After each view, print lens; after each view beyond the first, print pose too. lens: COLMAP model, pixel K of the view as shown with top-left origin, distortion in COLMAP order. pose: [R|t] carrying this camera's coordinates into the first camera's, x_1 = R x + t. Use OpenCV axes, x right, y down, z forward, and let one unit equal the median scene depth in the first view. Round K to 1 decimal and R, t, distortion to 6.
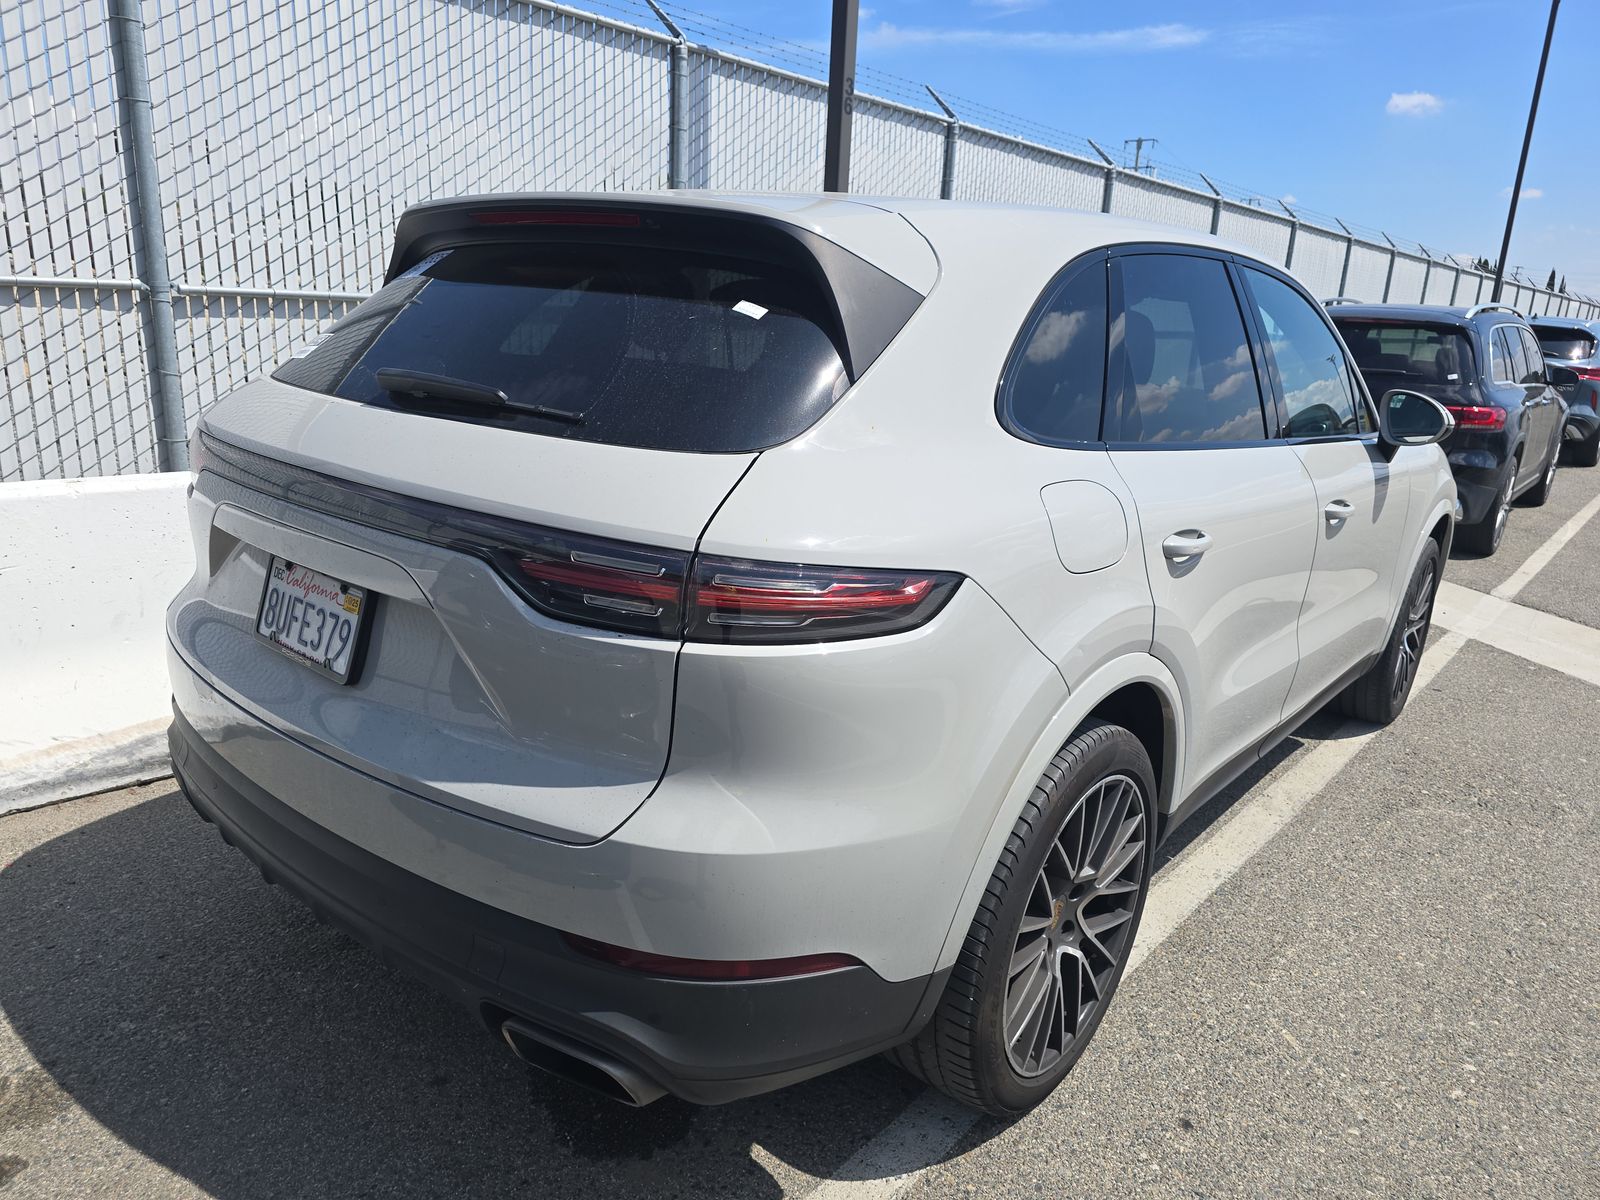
lens RADIAL K [[1084.2, 0, 811.5], [0, 1084.2, 598.5], [0, 0, 1]] dist [0.029899, -0.027493]
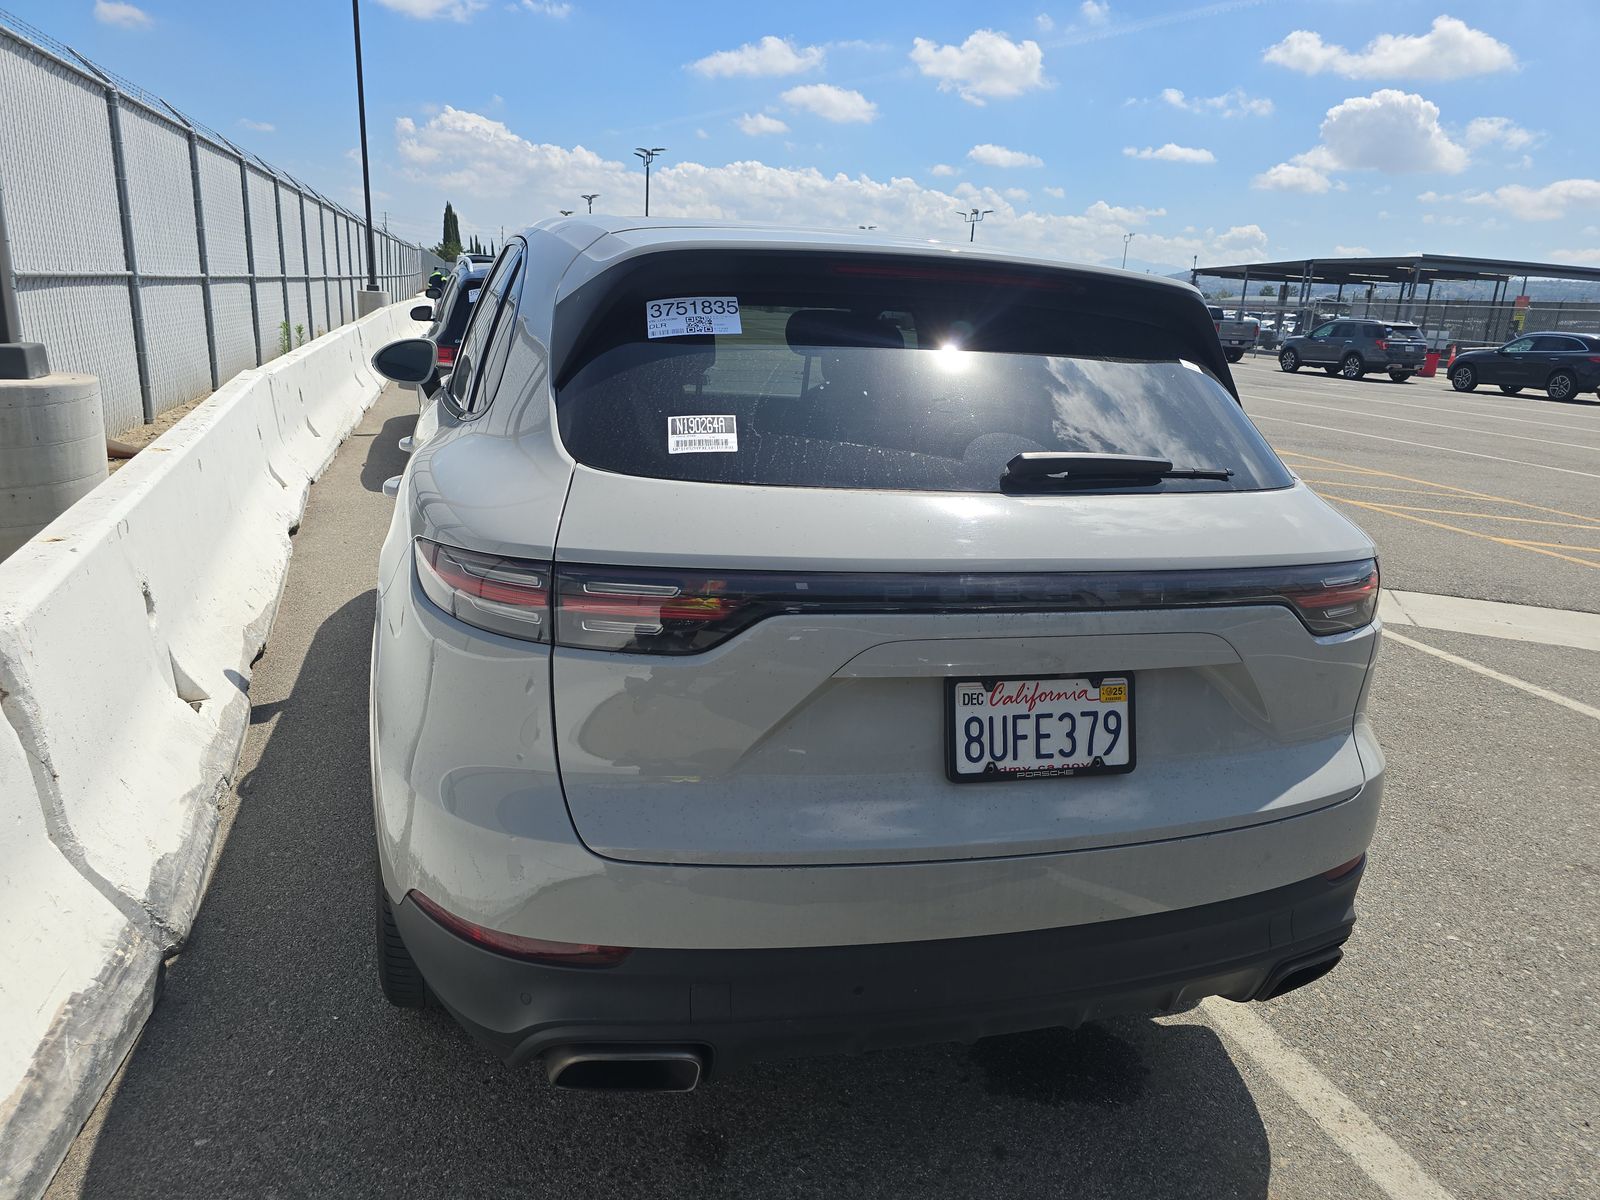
lens RADIAL K [[1084.2, 0, 806.8], [0, 1084.2, 605.6], [0, 0, 1]] dist [0.029899, -0.027493]
pose [[0.558572, -0.241915, 0.793394, -1.271886], [0.188137, 0.968545, 0.162867, -0.270874], [-0.807838, 0.058294, 0.586515, 0.608399]]
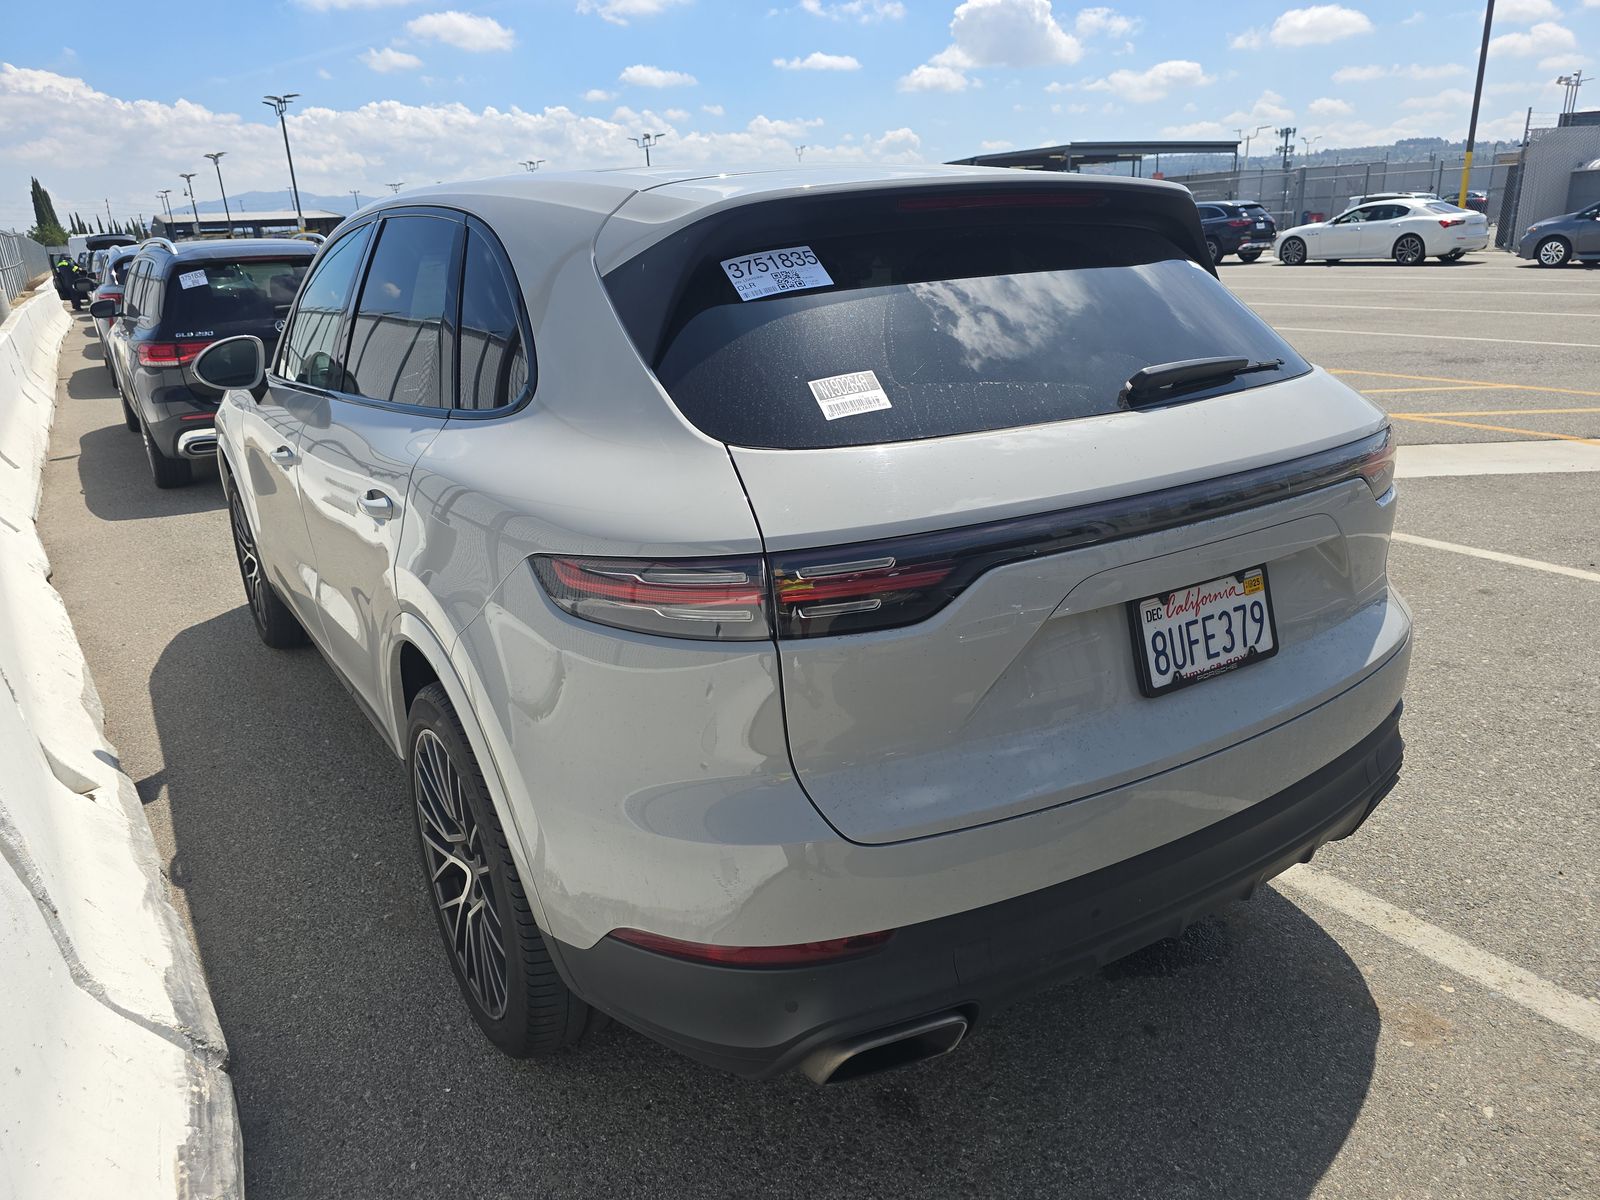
lens RADIAL K [[1084.2, 0, 807.5], [0, 1084.2, 606.9], [0, 0, 1]] dist [0.029899, -0.027493]
pose [[0.303007, -0.370357, 0.878079, -1.401179], [0.305814, 0.910454, 0.278481, -0.377845], [-0.902588, 0.184147, 0.389134, 0.933084]]
